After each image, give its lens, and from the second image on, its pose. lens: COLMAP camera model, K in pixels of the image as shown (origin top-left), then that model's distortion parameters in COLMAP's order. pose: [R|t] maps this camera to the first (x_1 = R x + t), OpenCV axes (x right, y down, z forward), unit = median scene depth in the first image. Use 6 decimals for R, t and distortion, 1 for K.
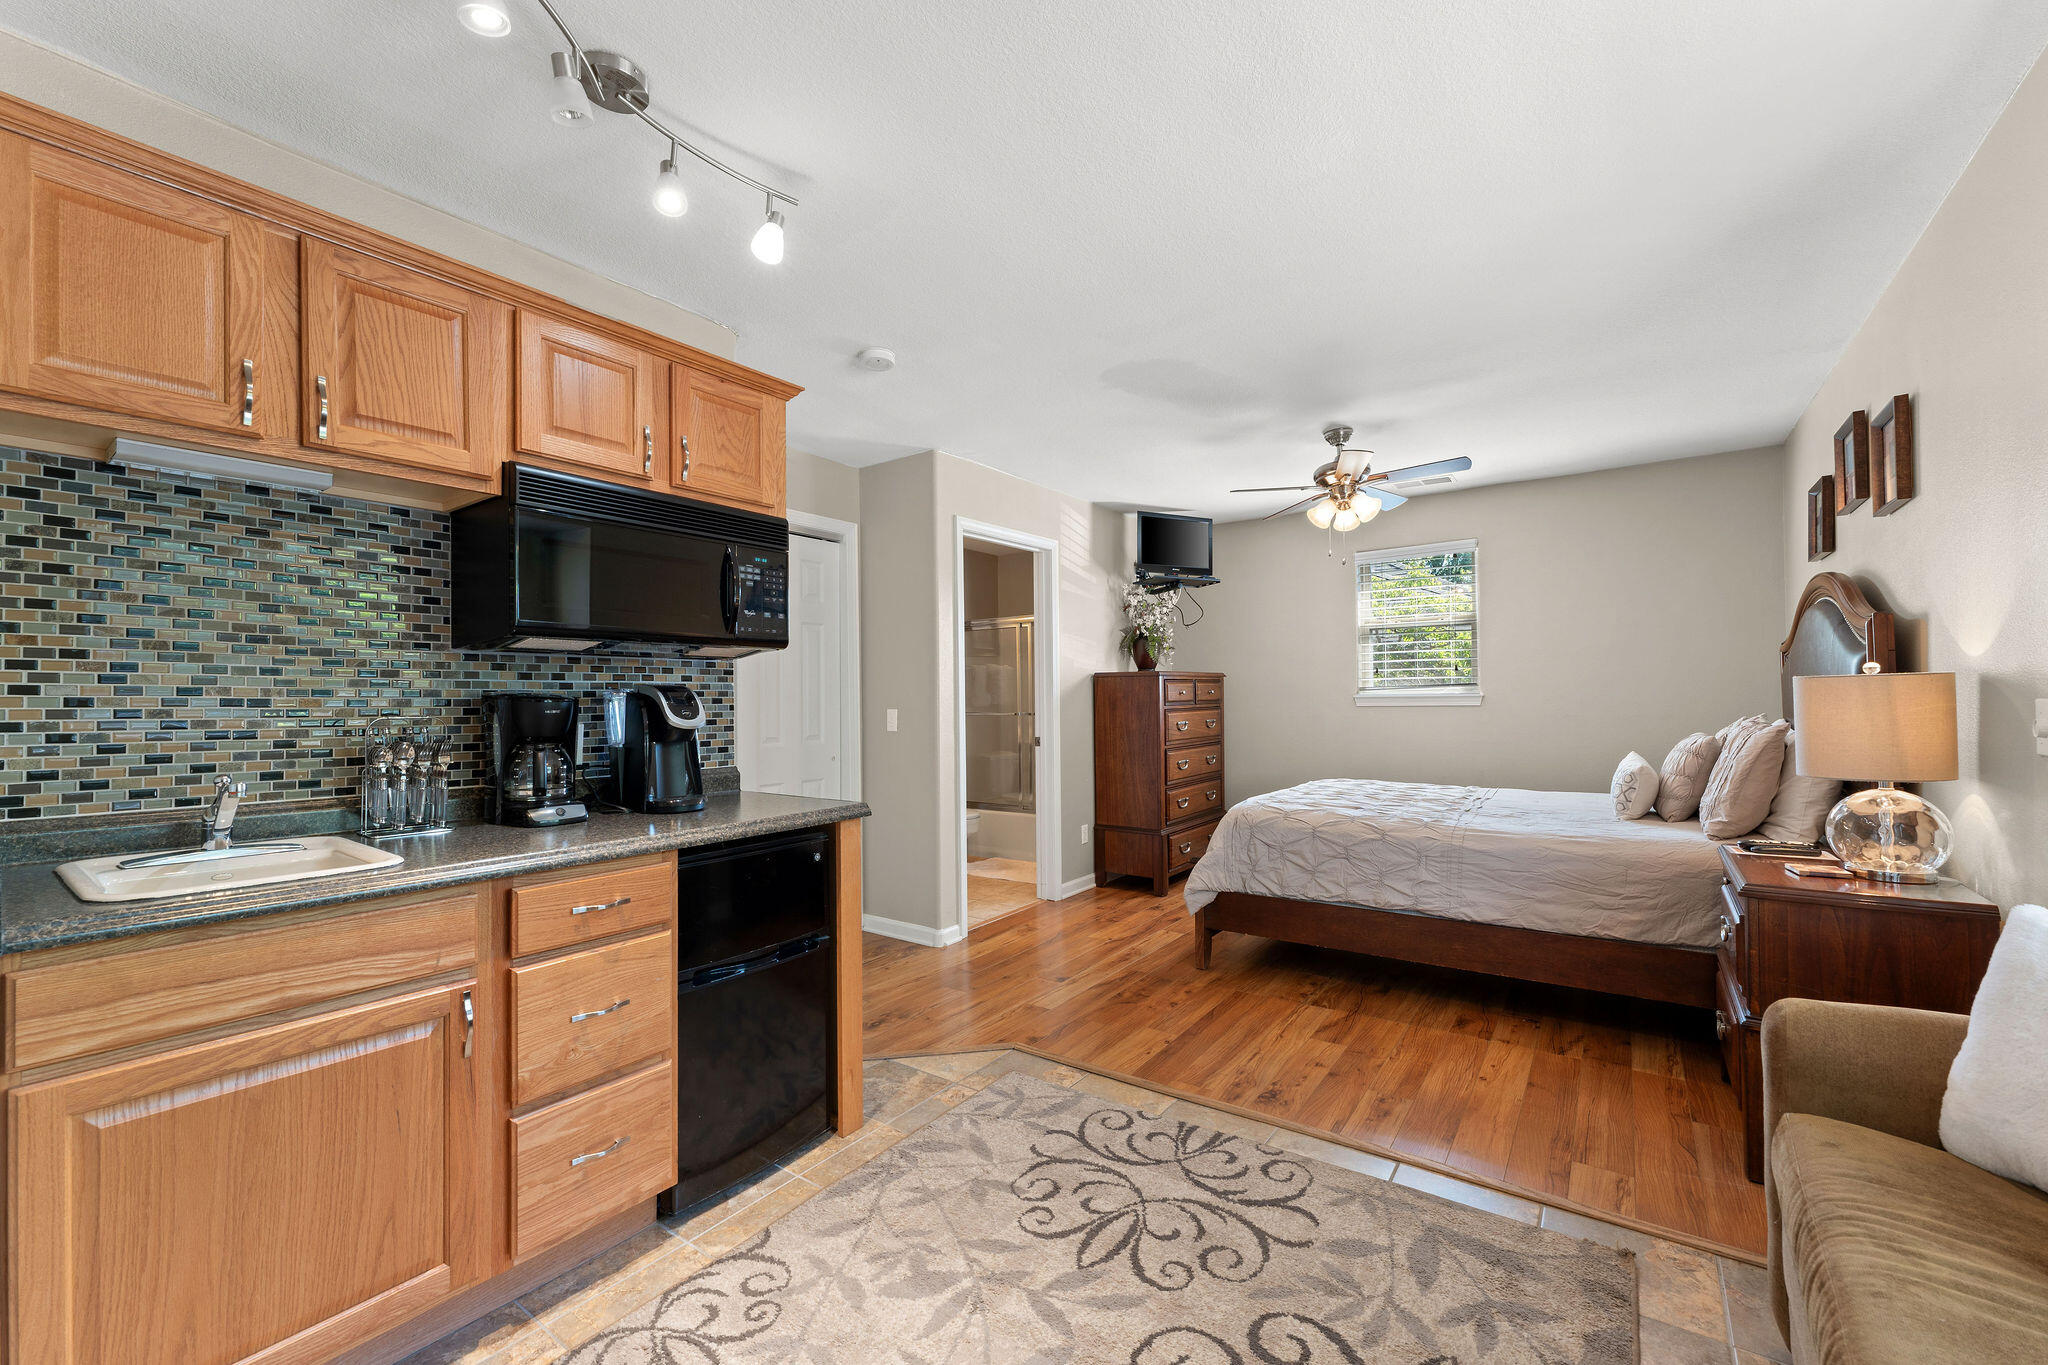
lens RADIAL K [[823.3, 0, 1021.7], [0, 823.3, 692.1], [0, 0, 1]] dist [0.001650, -0.000222]
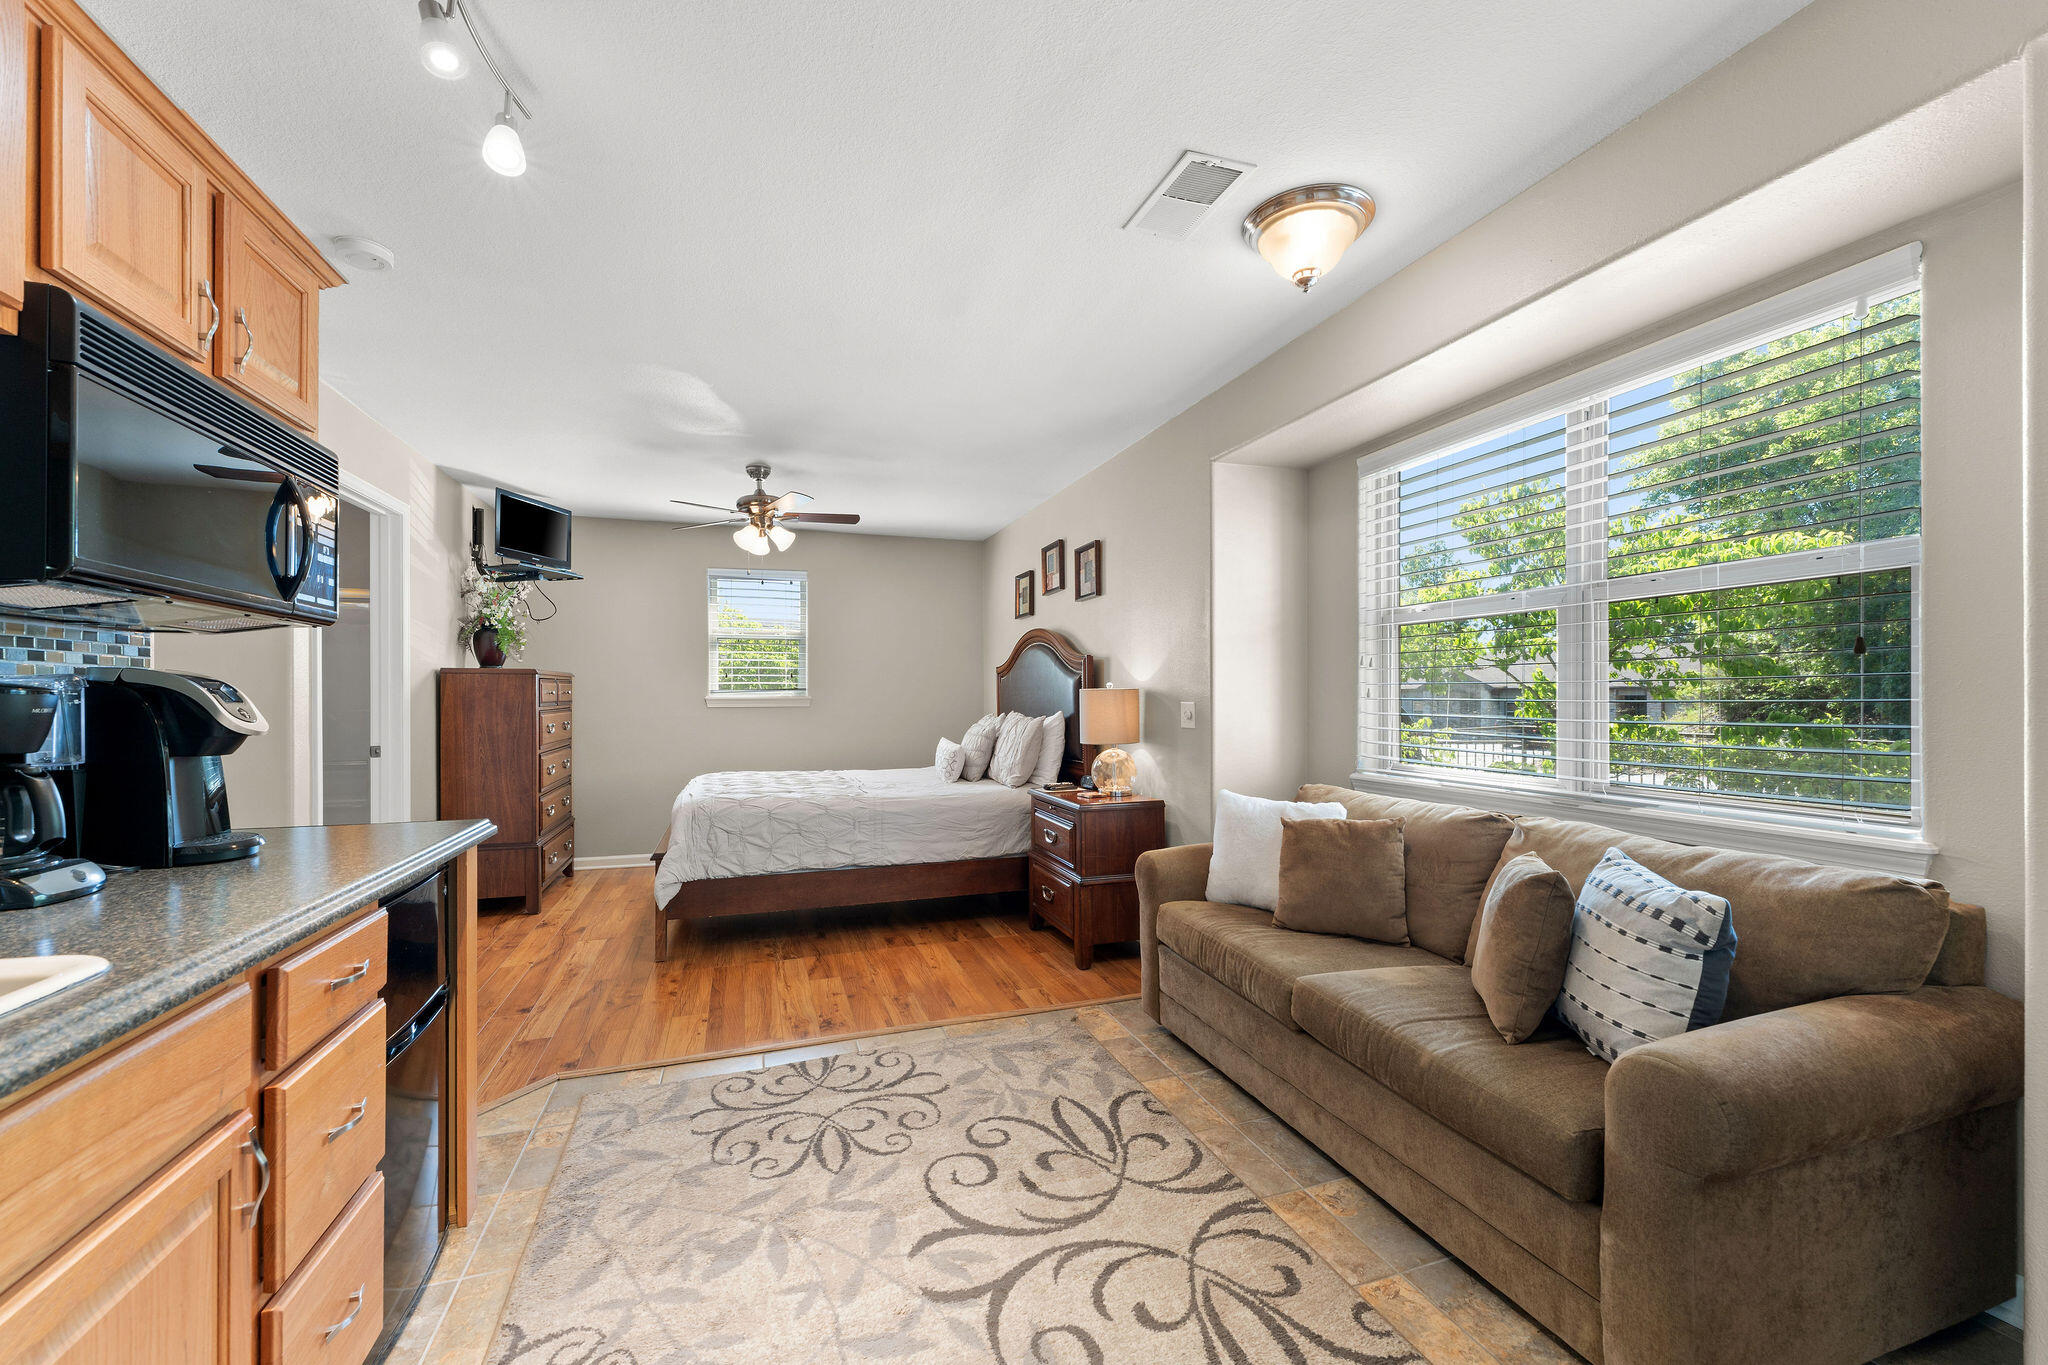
lens RADIAL K [[812.3, 0, 1015.0], [0, 812.3, 690.8], [0, 0, 1]] dist [-0.000559, -0.000388]
pose [[0.582817, 0.015813, 0.812449, -0.473770], [-0.011092, 0.999872, -0.011504, 0.006348], [-0.812528, -0.002307, 0.582918, 0.066548]]
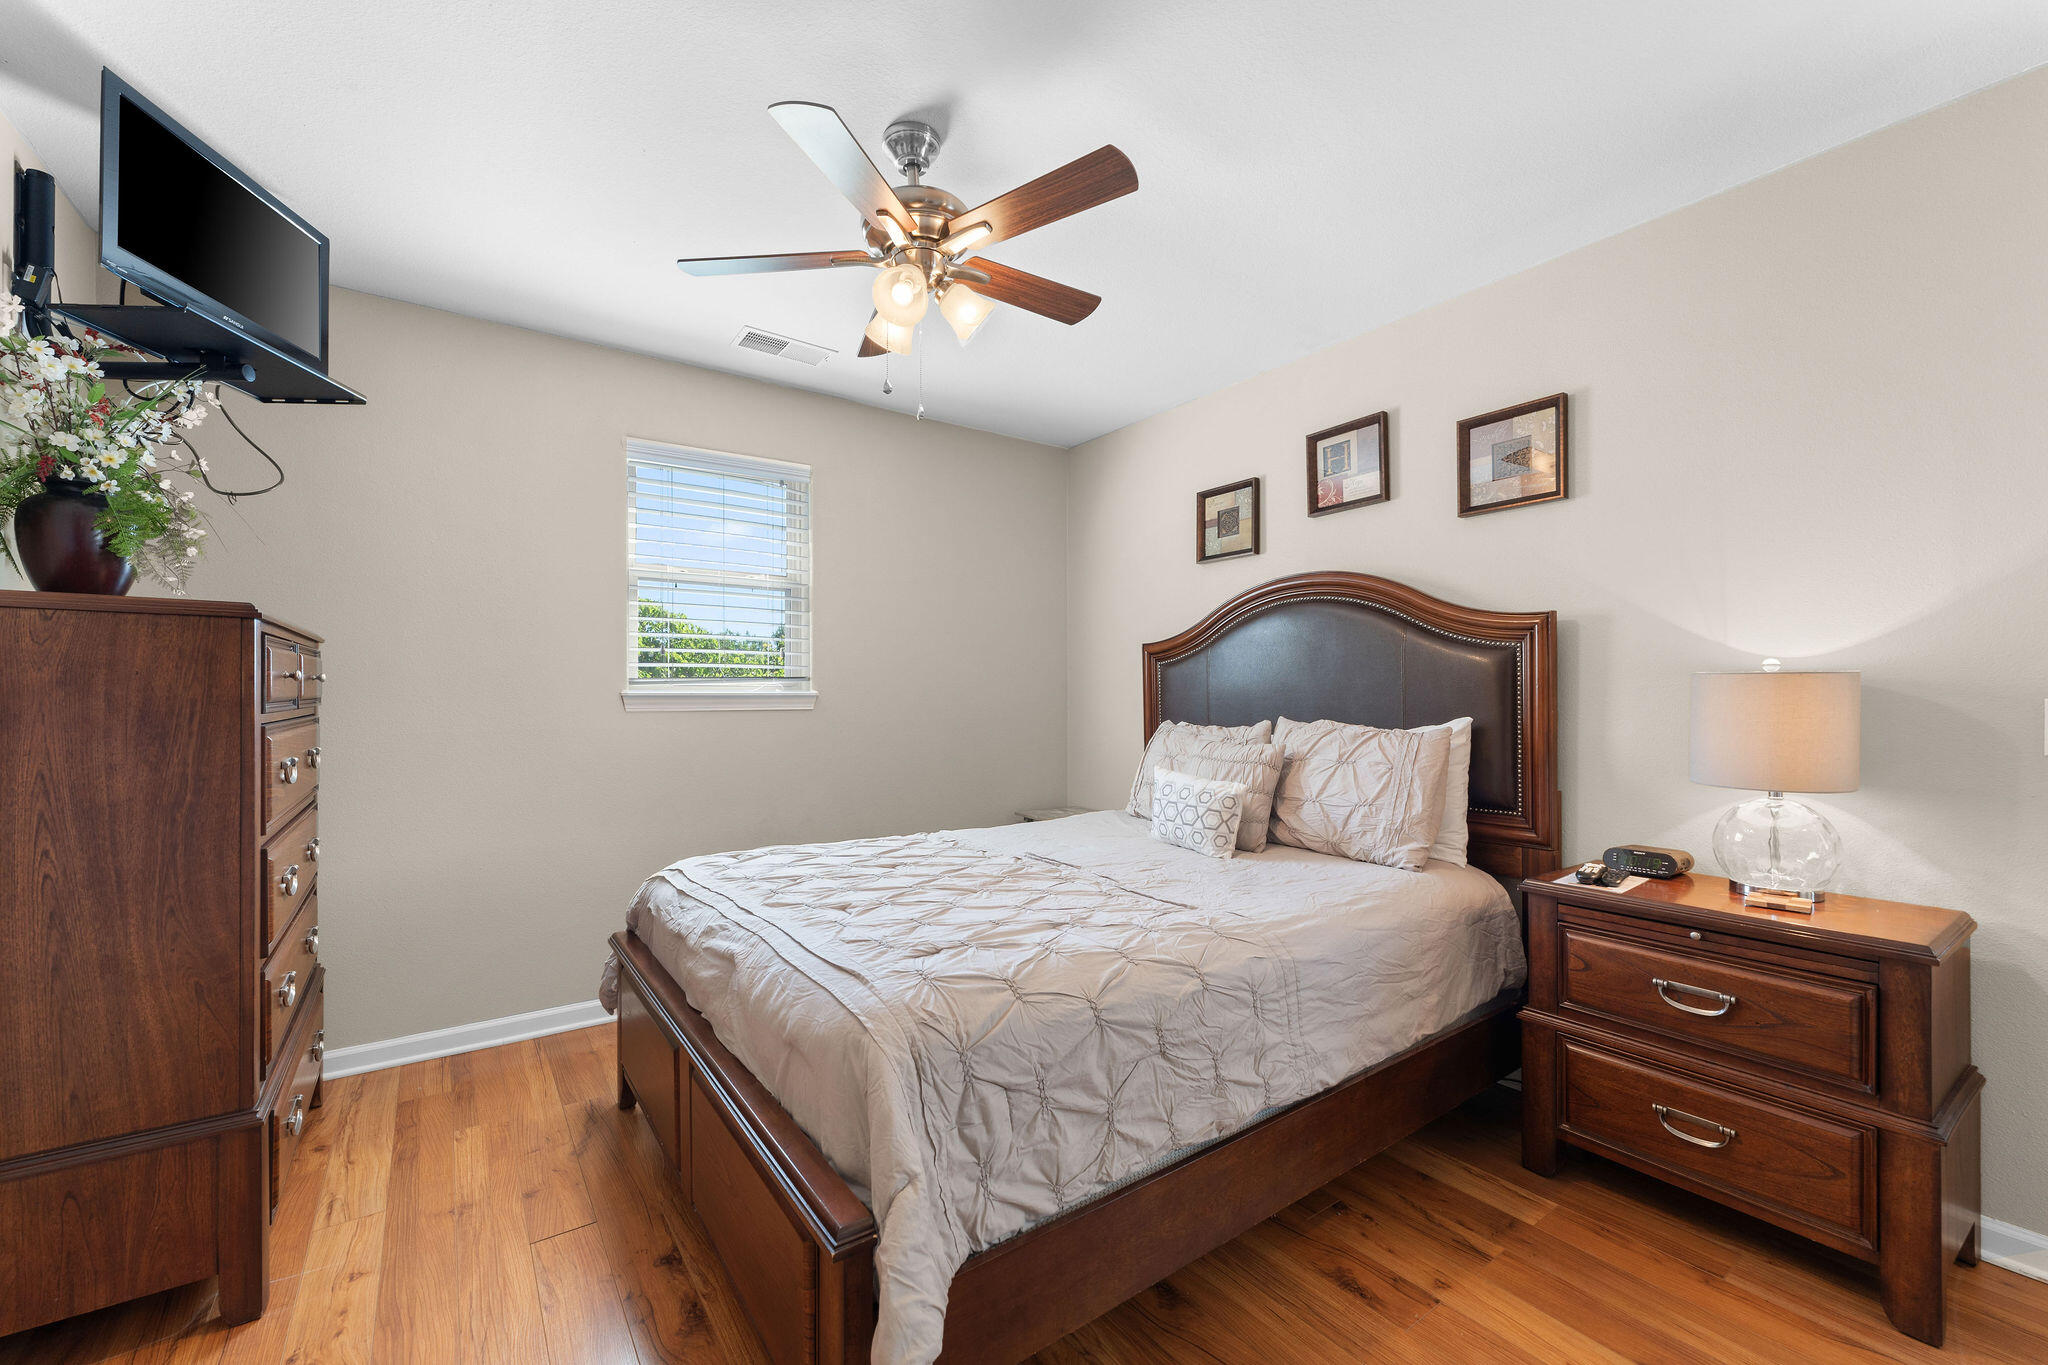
lens RADIAL K [[823.3, 0, 1021.7], [0, 823.3, 692.1], [0, 0, 1]] dist [0.001650, -0.000222]
pose [[0.322862, 0.014992, 0.946327, -0.067323], [-0.011850, 0.999860, -0.011797, 0.015802], [-0.946372, -0.007405, 0.322994, 1.137221]]
